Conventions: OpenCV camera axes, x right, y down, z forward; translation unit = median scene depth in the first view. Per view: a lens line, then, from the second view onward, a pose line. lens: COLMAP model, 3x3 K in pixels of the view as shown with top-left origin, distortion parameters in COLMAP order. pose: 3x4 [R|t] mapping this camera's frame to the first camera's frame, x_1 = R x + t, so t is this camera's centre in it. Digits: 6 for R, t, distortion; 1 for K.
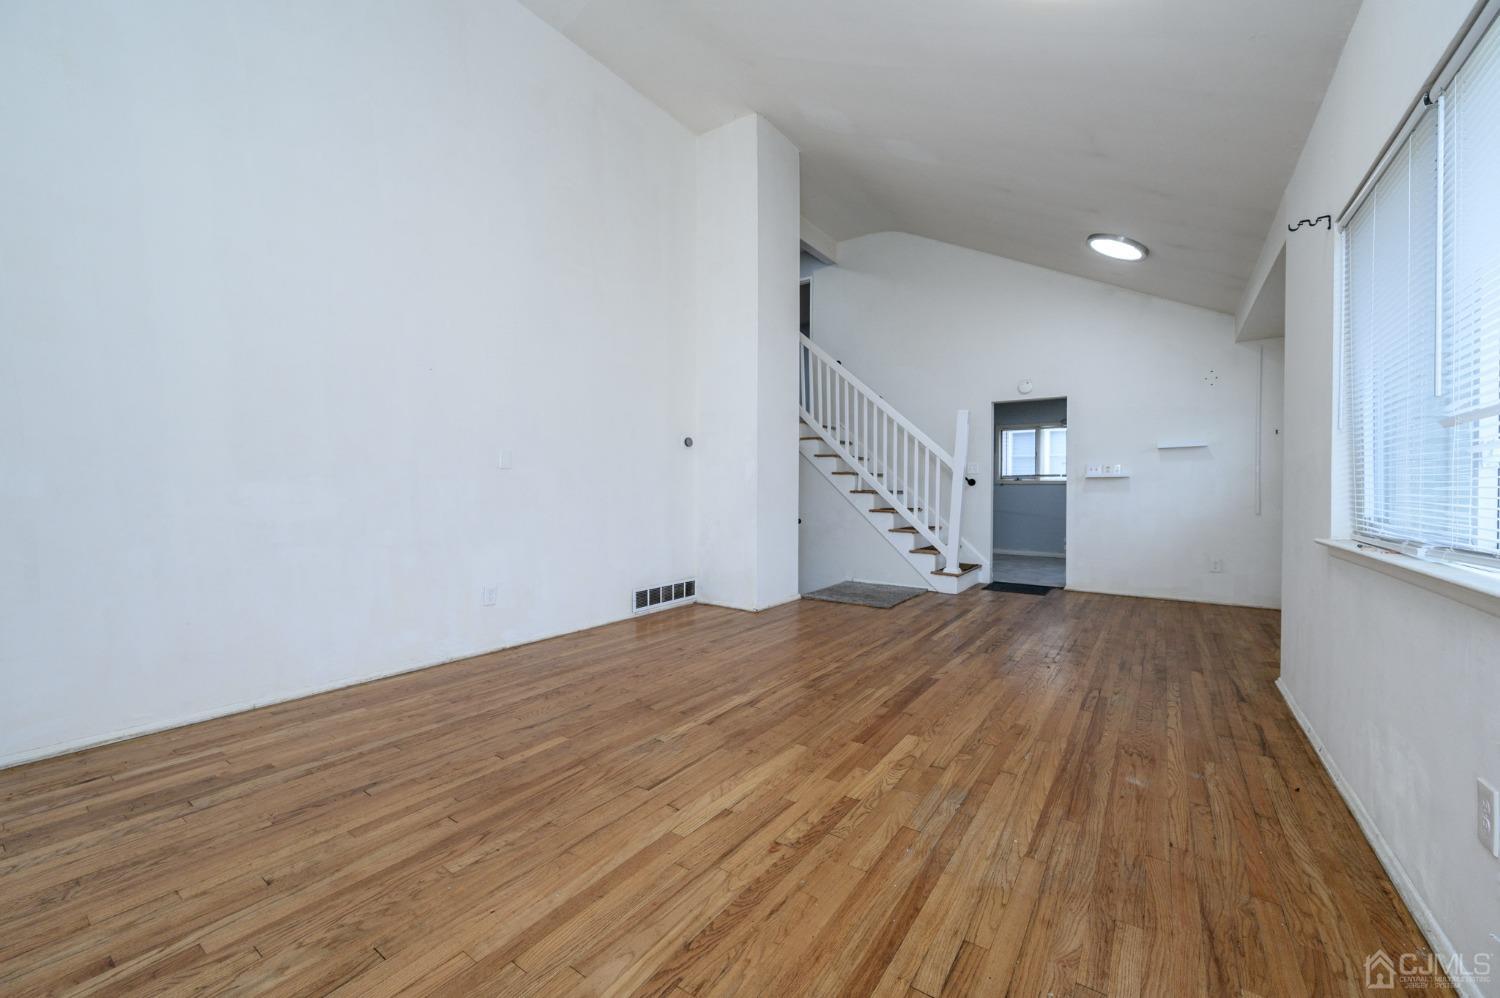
lens RADIAL K [[591.1, 0, 742.2], [0, 591.1, 501.7], [0, 0, 1]] dist [0.001760, 0.000070]
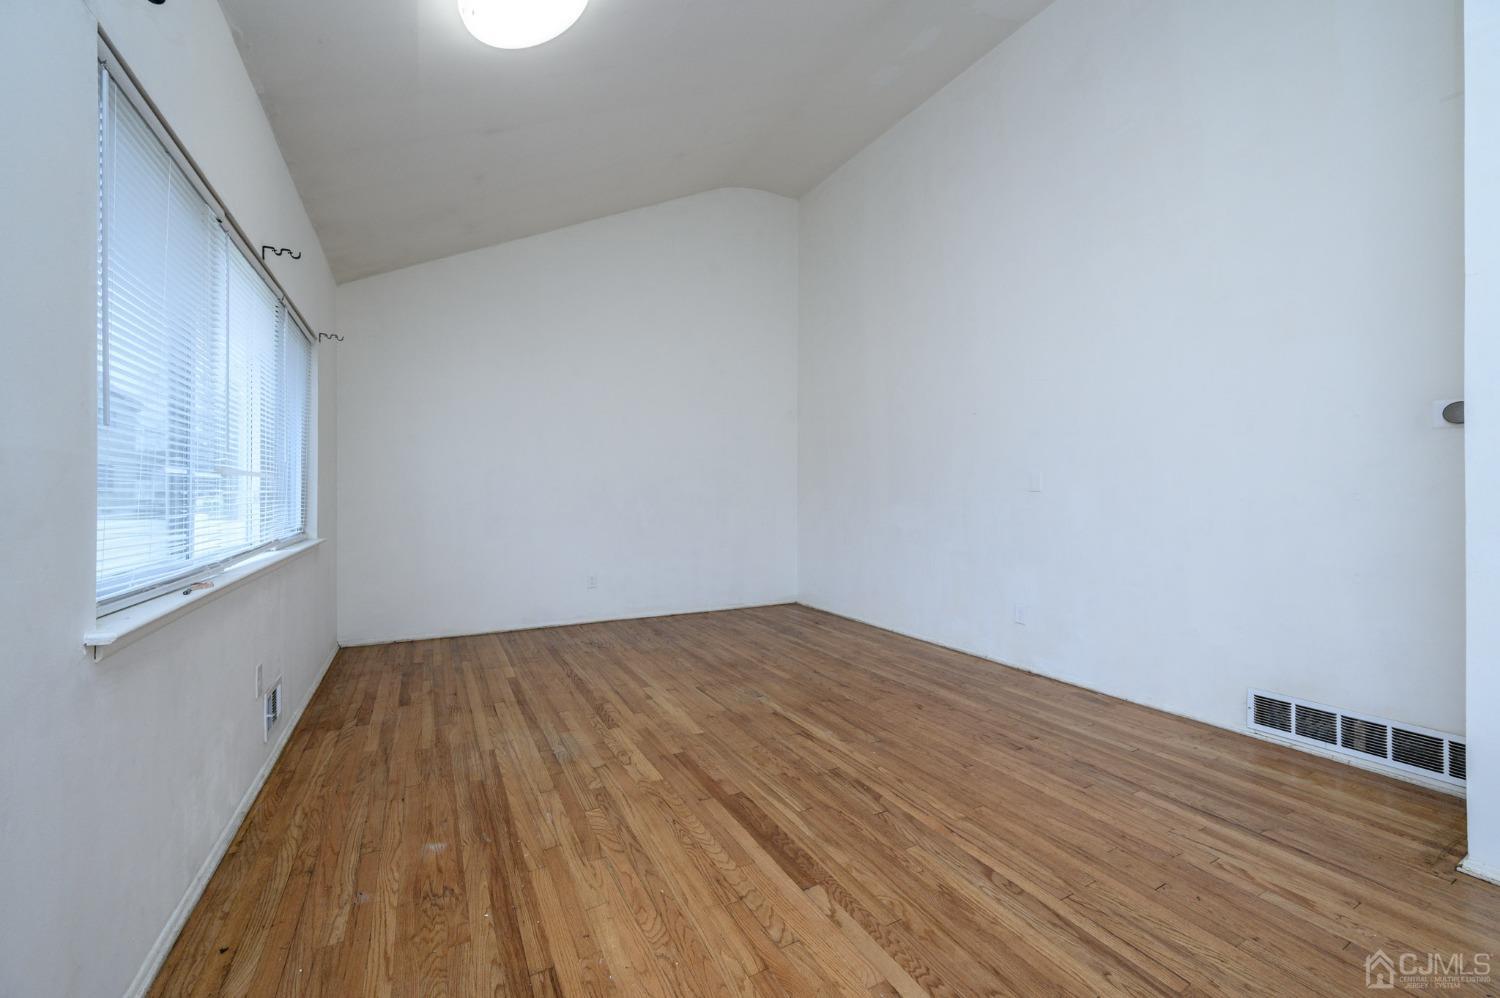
lens RADIAL K [[591.1, 0, 747.9], [0, 591.1, 491.6], [0, 0, 1]] dist [0.001760, 0.000070]
pose [[-0.438317, -0.013675, -0.898717, 1.053985], [-0.025068, 0.999681, -0.002986, -0.059588], [0.898471, 0.021221, -0.438520, 1.500354]]
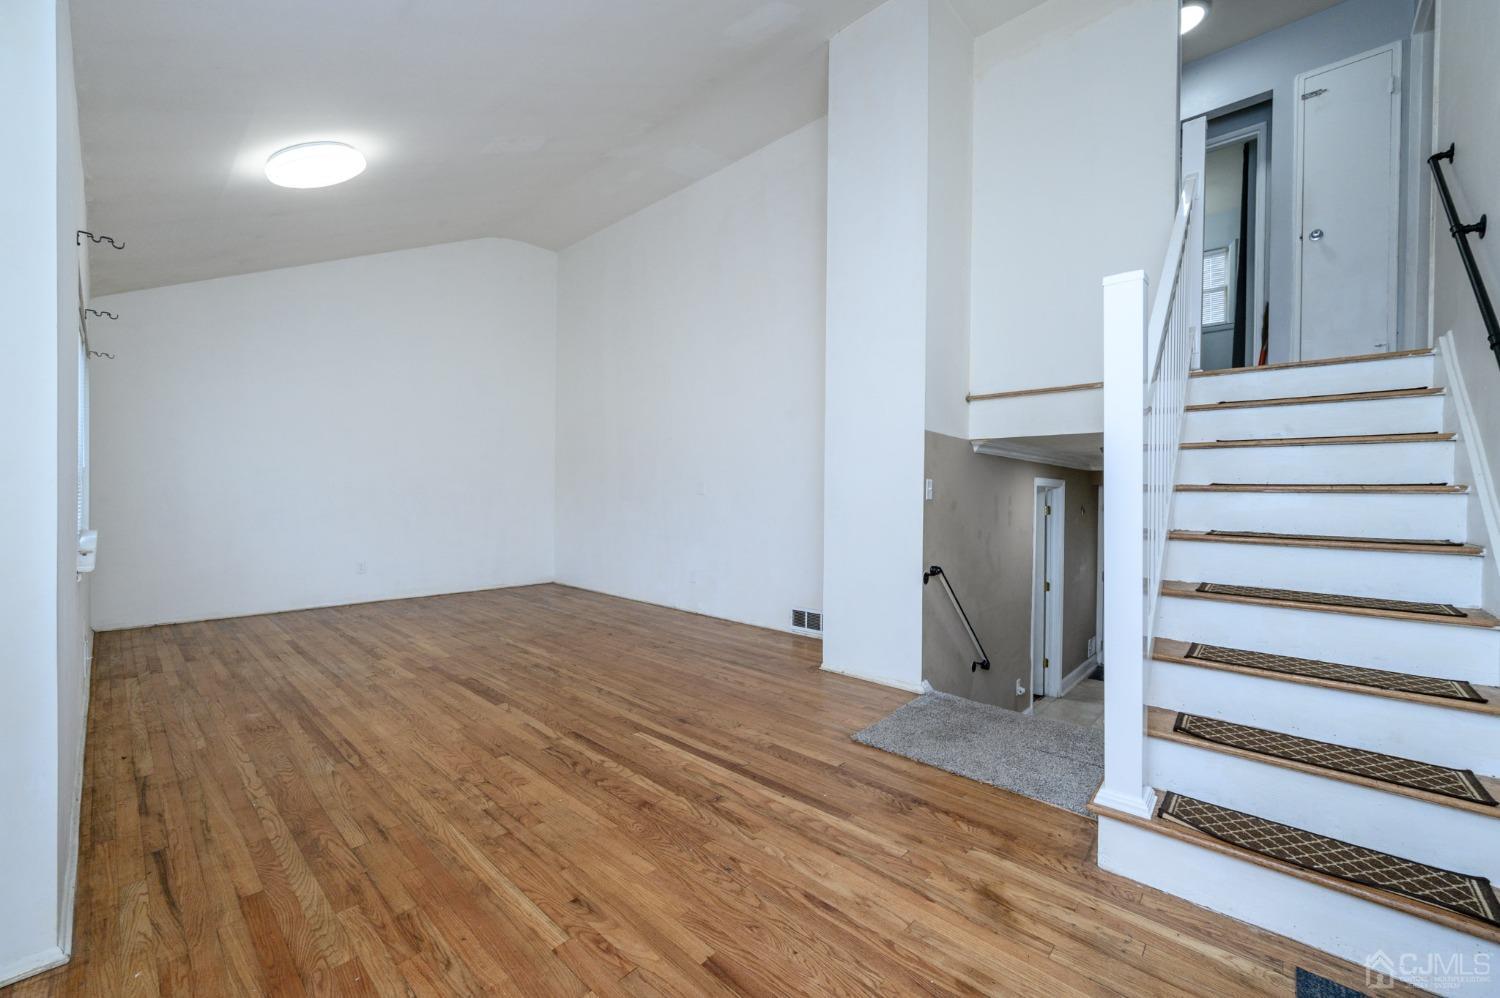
lens RADIAL K [[591.1, 0, 745.3], [0, 591.1, 497.7], [0, 0, 1]] dist [0.001760, 0.000070]
pose [[-0.127536, -0.002811, -0.991830, 1.608715], [-0.032901, 0.999458, 0.001398, -0.077311], [0.991288, 0.032810, -0.127559, 1.949184]]
